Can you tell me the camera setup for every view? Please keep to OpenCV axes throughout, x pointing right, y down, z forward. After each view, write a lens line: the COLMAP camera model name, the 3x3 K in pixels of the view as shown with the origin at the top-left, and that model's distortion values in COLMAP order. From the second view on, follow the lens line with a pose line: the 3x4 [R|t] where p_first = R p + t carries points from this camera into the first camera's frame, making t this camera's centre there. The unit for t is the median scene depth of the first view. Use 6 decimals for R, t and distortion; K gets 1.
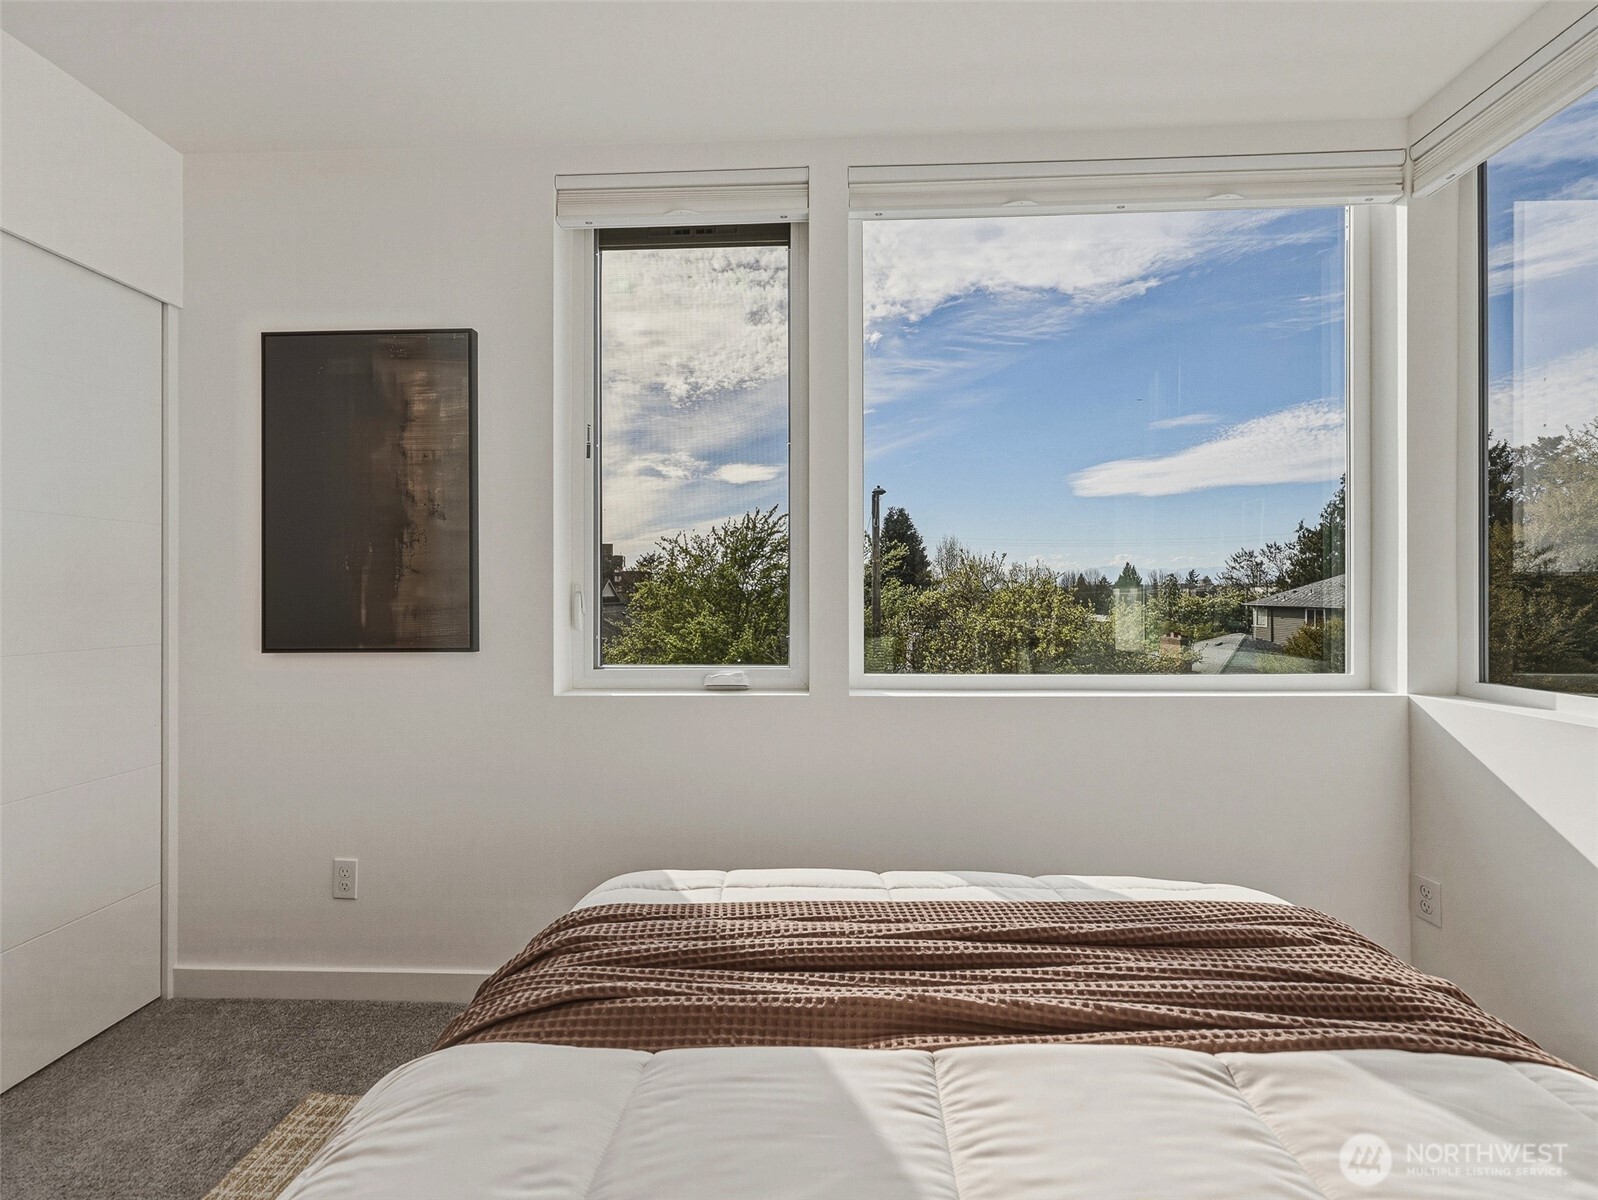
lens RADIAL K [[669.7, 0, 799.8], [0, 669.7, 588.8], [0, 0, 1]] dist [0.010344, -0.000140]
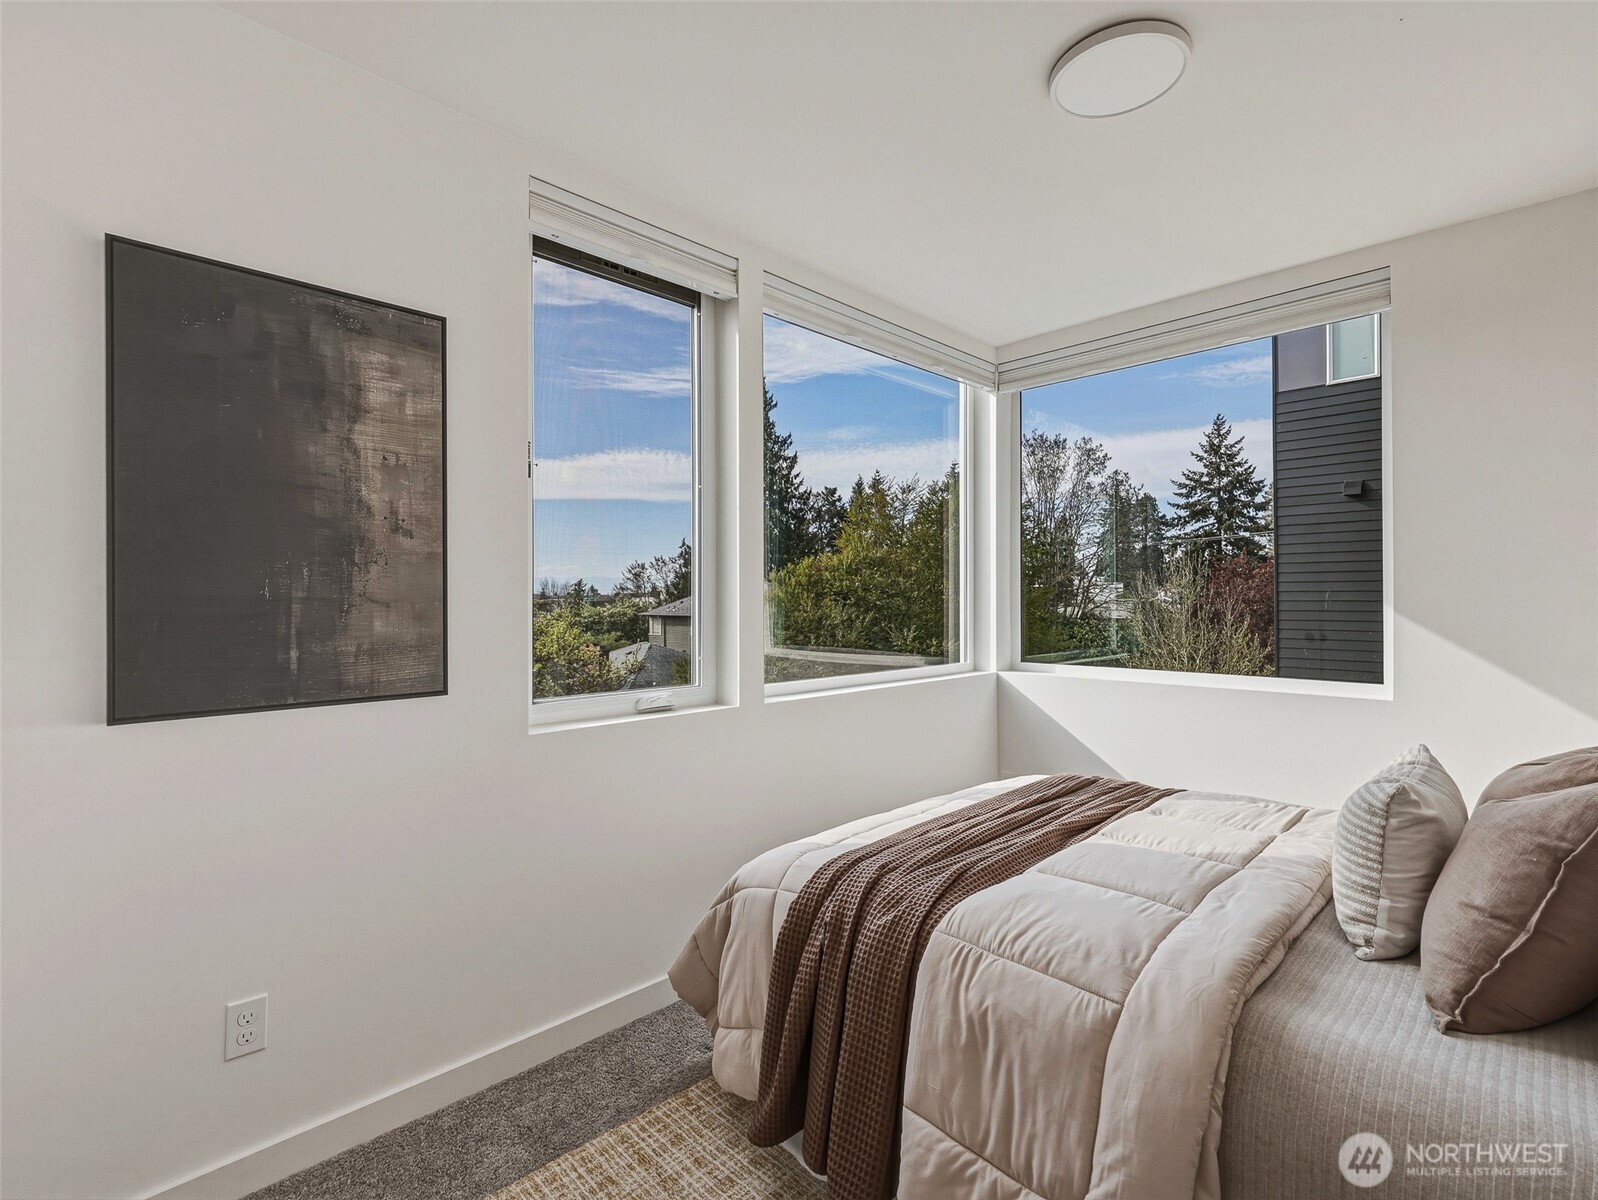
lens RADIAL K [[770.9, 0, 796.6], [0, 770.9, 595.1], [0, 0, 1]] dist [0.024673, 0.000009]
pose [[0.681708, 0.007444, 0.731586, -0.904034], [-0.005788, 0.999972, -0.004782, -0.030964], [-0.731601, -0.000975, 0.681732, -0.004701]]
